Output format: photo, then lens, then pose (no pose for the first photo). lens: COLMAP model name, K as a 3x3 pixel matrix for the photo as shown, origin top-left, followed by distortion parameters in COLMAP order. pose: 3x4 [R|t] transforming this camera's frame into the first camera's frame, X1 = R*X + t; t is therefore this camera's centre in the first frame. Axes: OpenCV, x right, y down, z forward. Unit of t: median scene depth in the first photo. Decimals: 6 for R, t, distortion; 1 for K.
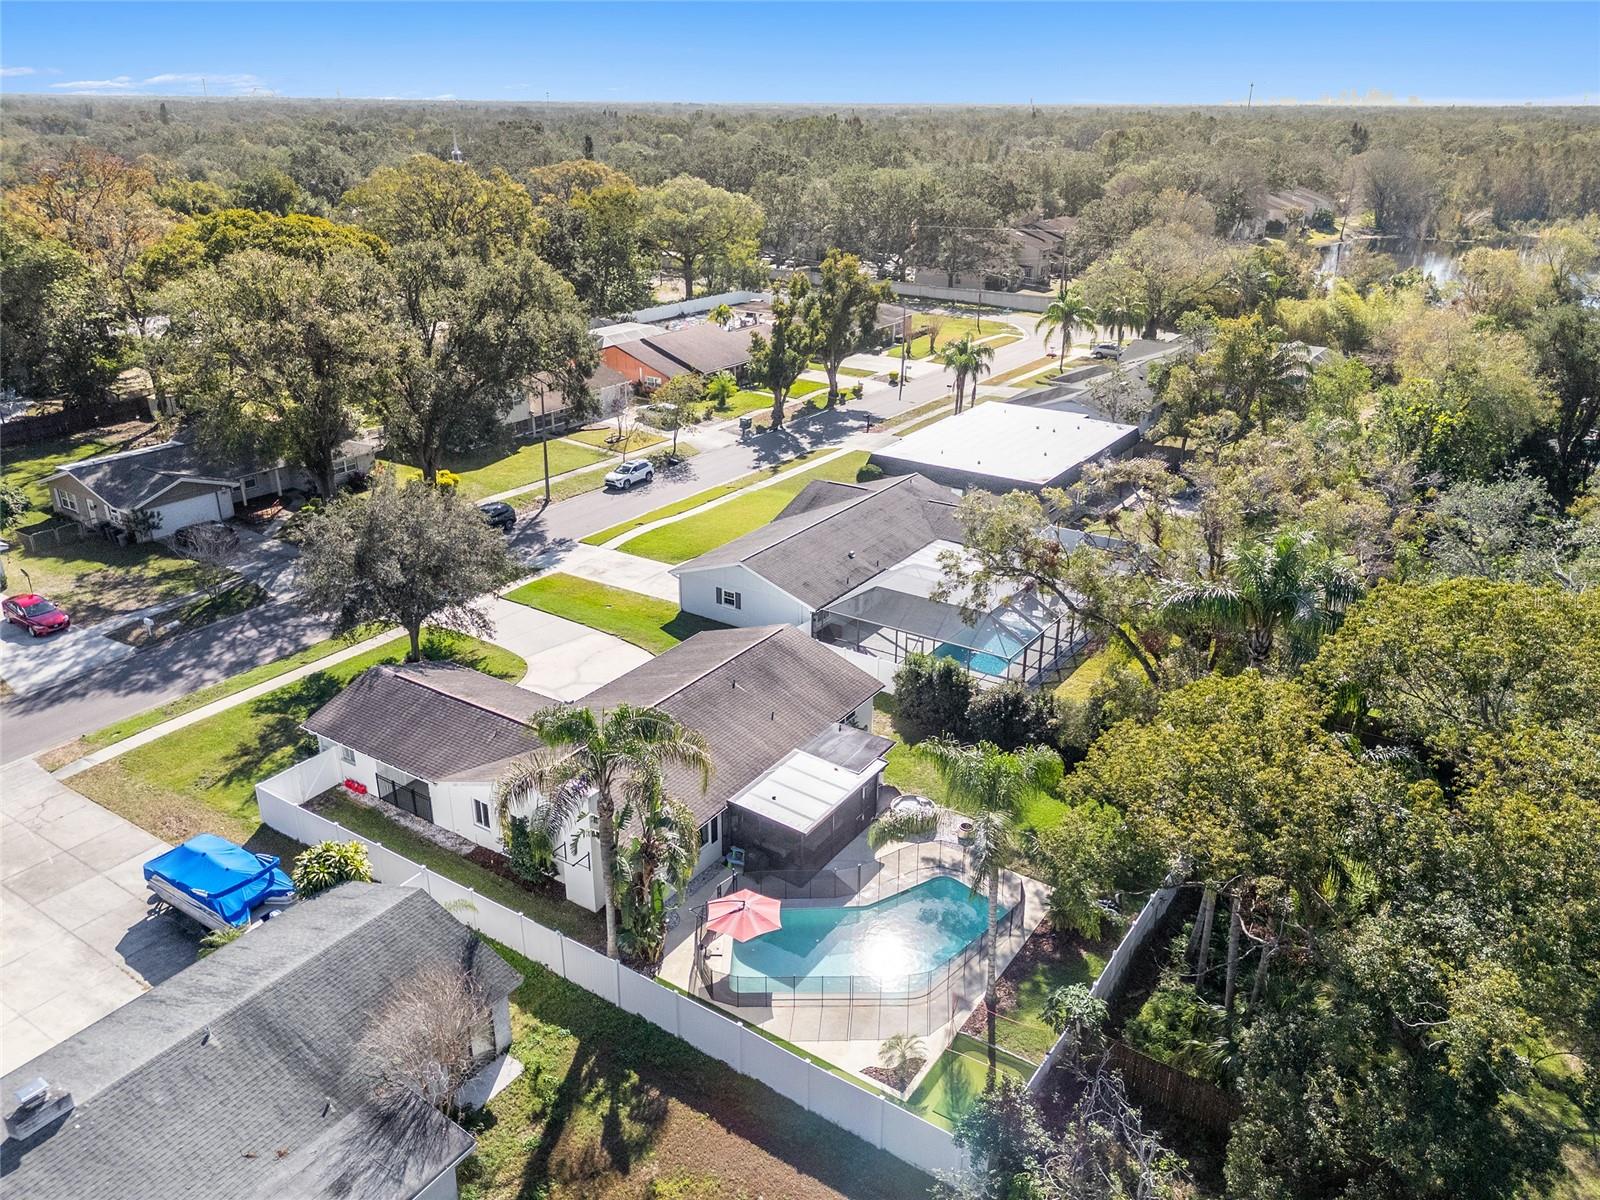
lens RADIAL K [[1175.5, 0, 800.0], [0, 1175.5, 600.0], [0, 0, 1]] dist [0.101772, -0.126620]
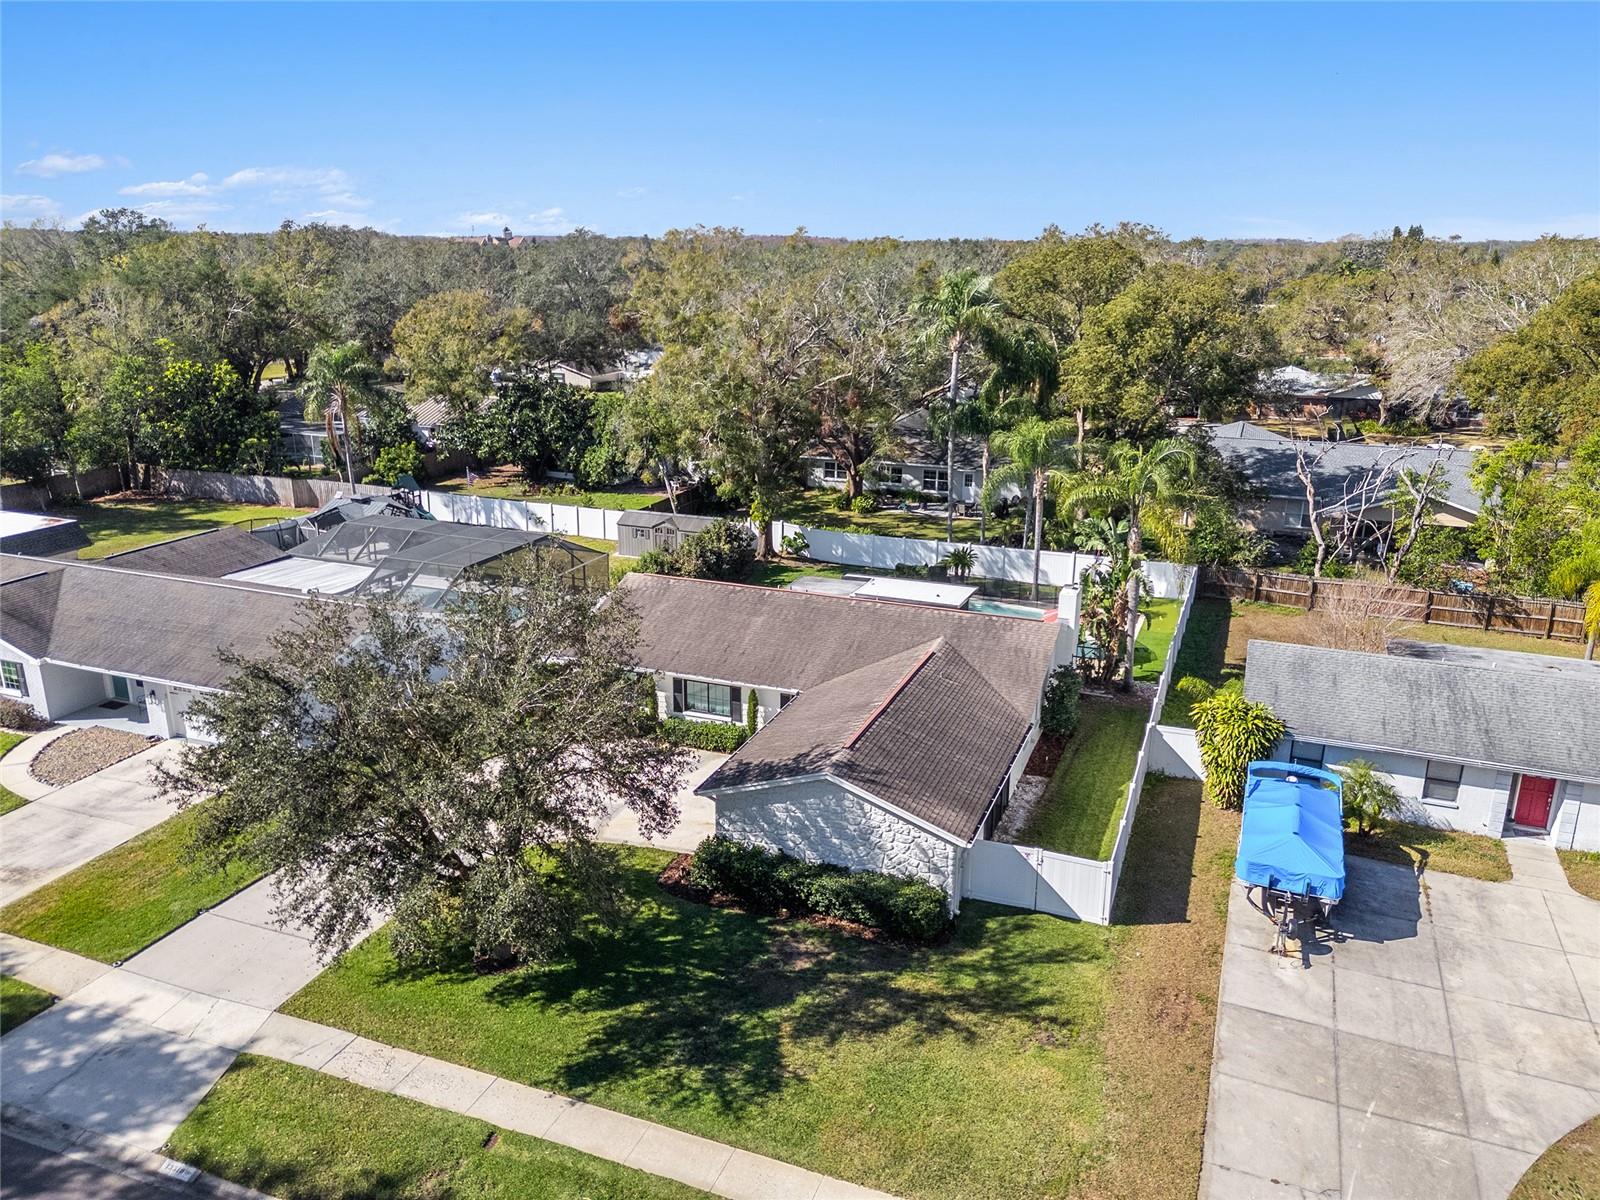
lens RADIAL K [[1175.5, 0, 800.0], [0, 1175.5, 600.0], [0, 0, 1]] dist [0.101772, -0.126620]
pose [[-0.210272, -0.292578, 0.932836, -0.736189], [0.369415, 0.859650, 0.352894, -0.191143], [-0.905162, 0.418807, -0.072678, 0.860672]]
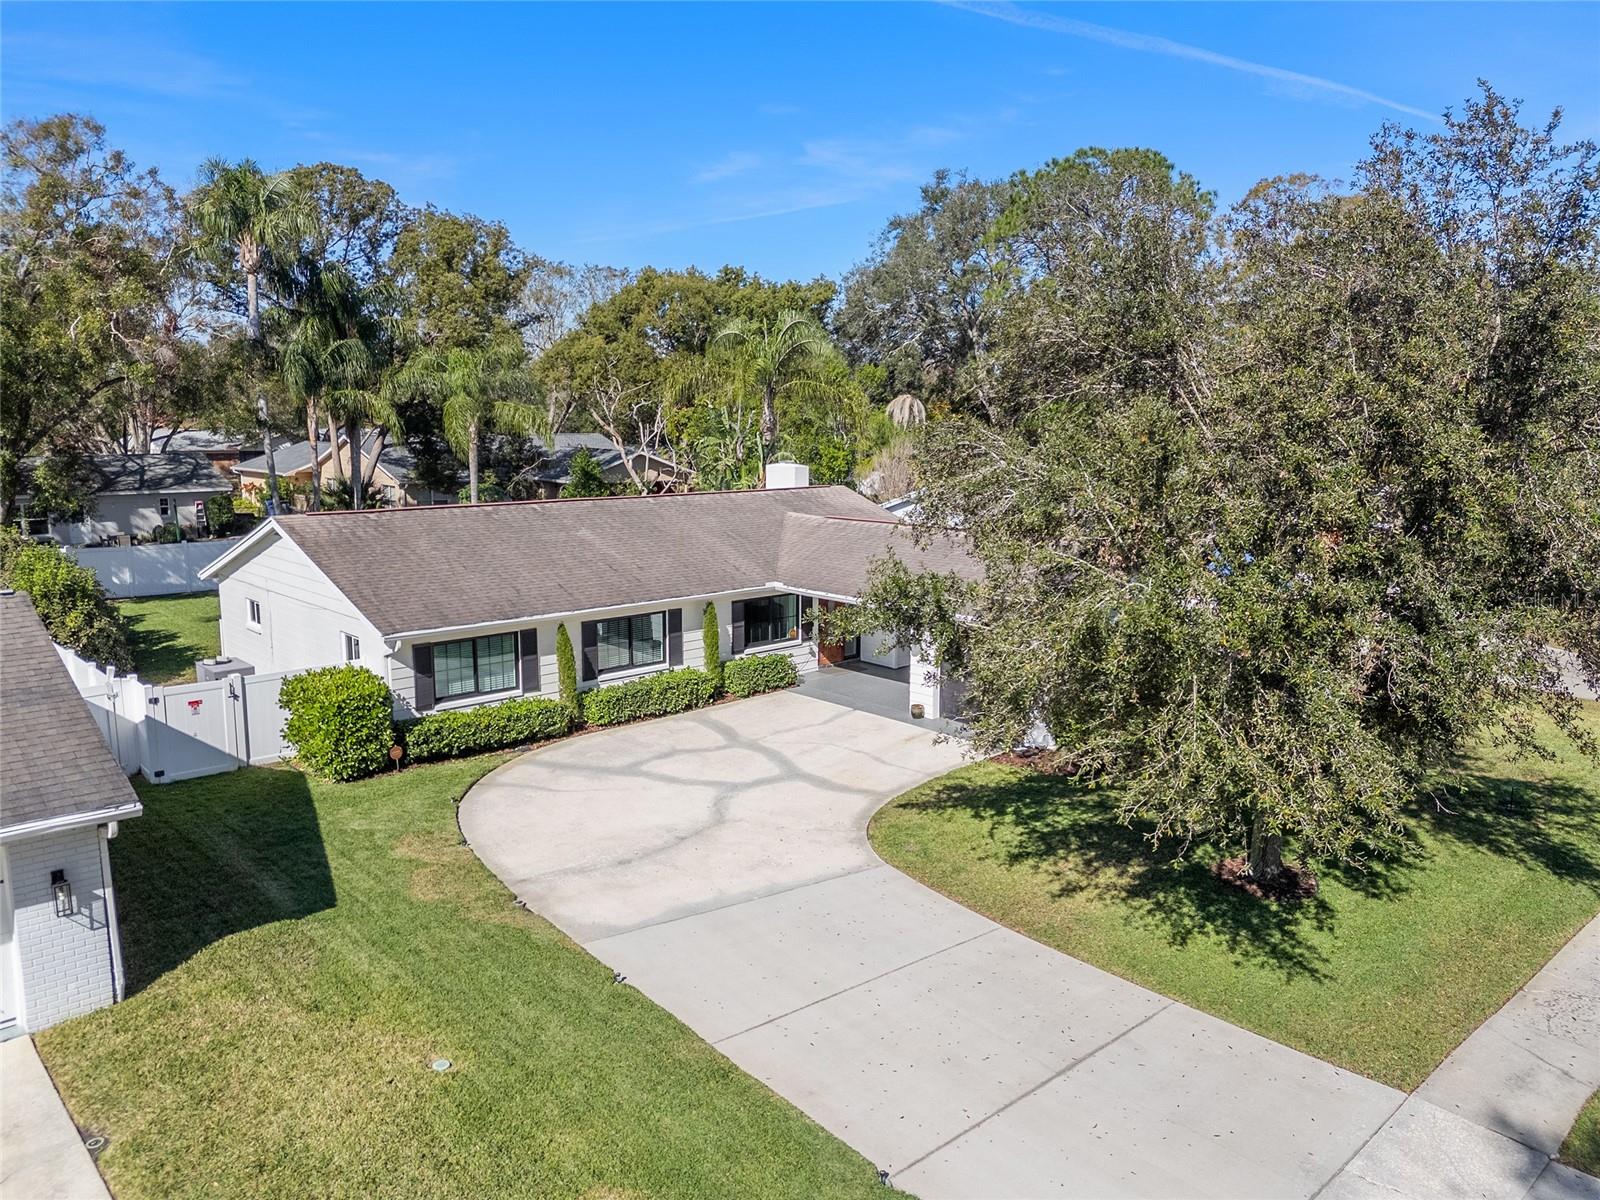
lens RADIAL K [[1175.5, 0, 800.0], [0, 1175.5, 600.0], [0, 0, 1]] dist [0.101772, -0.126620]
pose [[-0.967965, -0.054531, 0.245092, -0.283541], [0.086532, 0.843881, 0.529506, -0.159534], [-0.235704, 0.533752, -0.812129, 1.203879]]
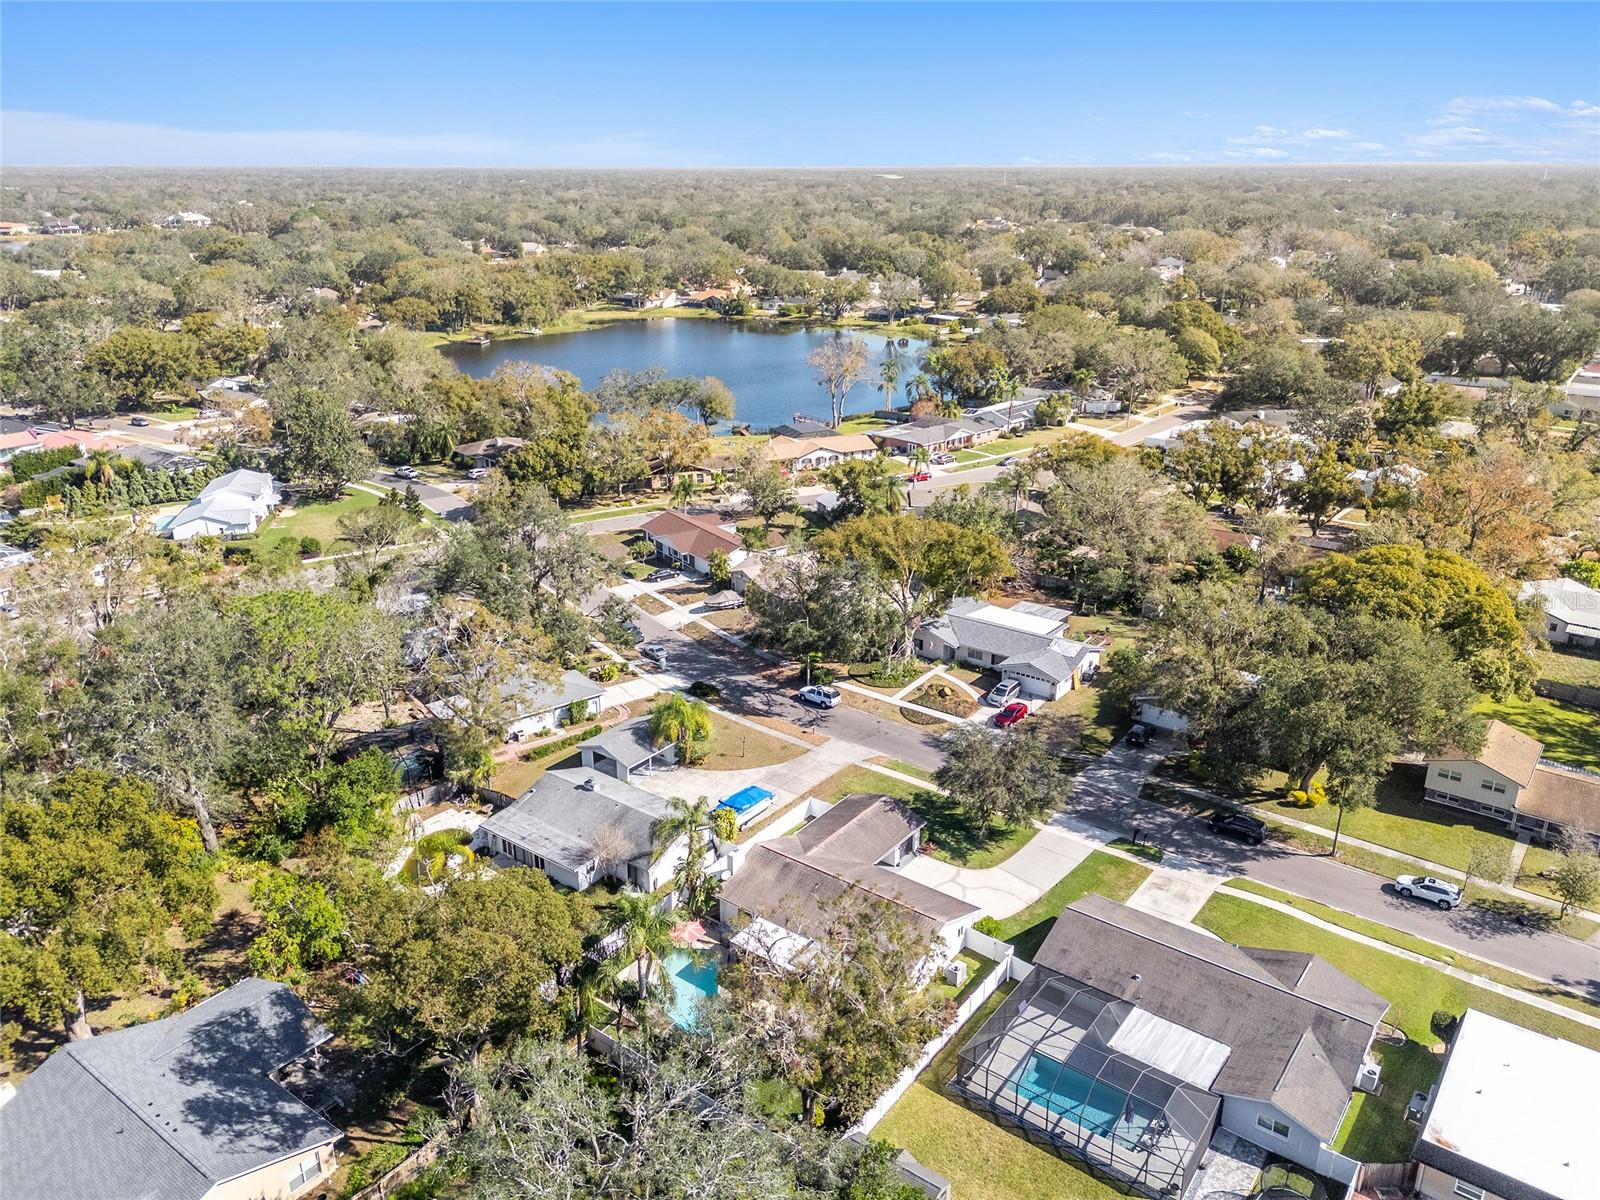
lens RADIAL K [[1175.5, 0, 800.0], [0, 1175.5, 600.0], [0, 0, 1]] dist [0.101772, -0.126620]
pose [[-0.064821, 0.337301, -0.939163, 1.122931], [-0.382878, 0.860704, 0.335548, -0.672908], [0.921522, 0.381335, 0.073353, 0.513919]]
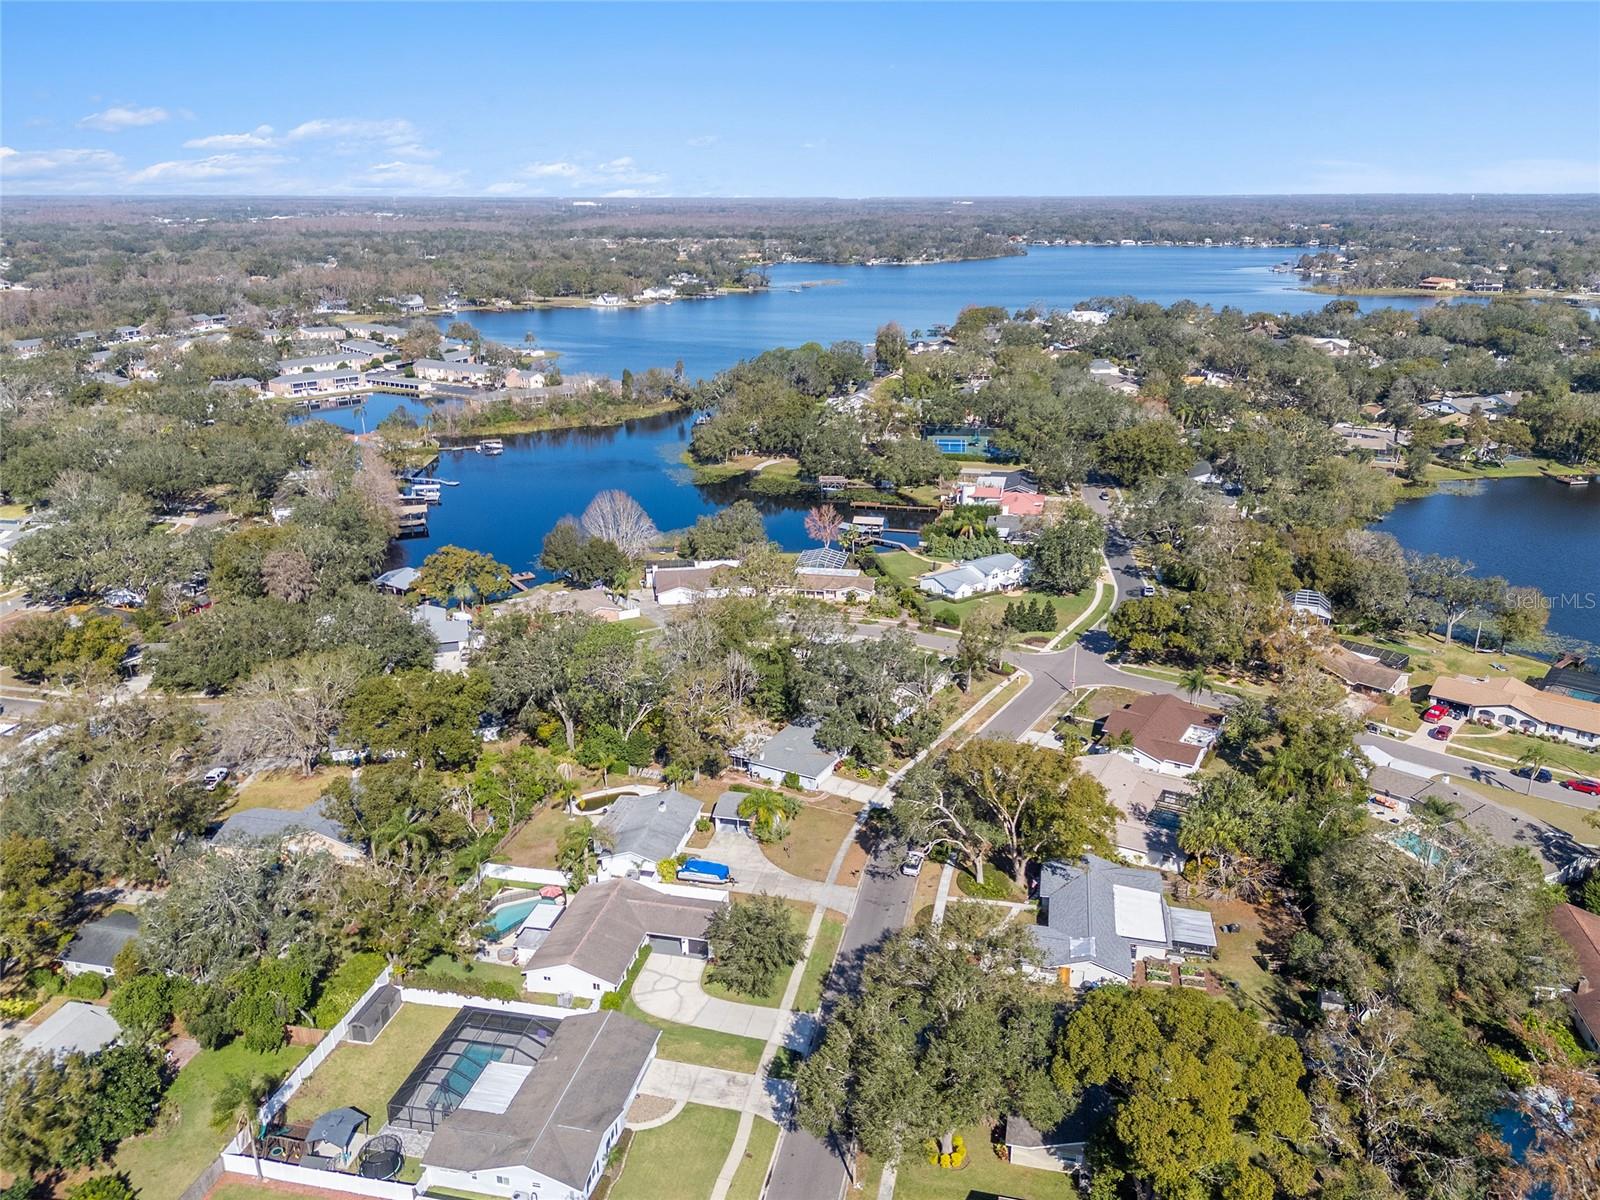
lens RADIAL K [[1175.5, 0, 800.0], [0, 1175.5, 600.0], [0, 0, 1]] dist [0.101772, -0.126620]
pose [[-0.934627, 0.108813, -0.338574, 0.236015], [-0.142411, 0.757858, 0.636687, -1.778565], [0.325870, 0.643282, -0.692818, 2.021601]]
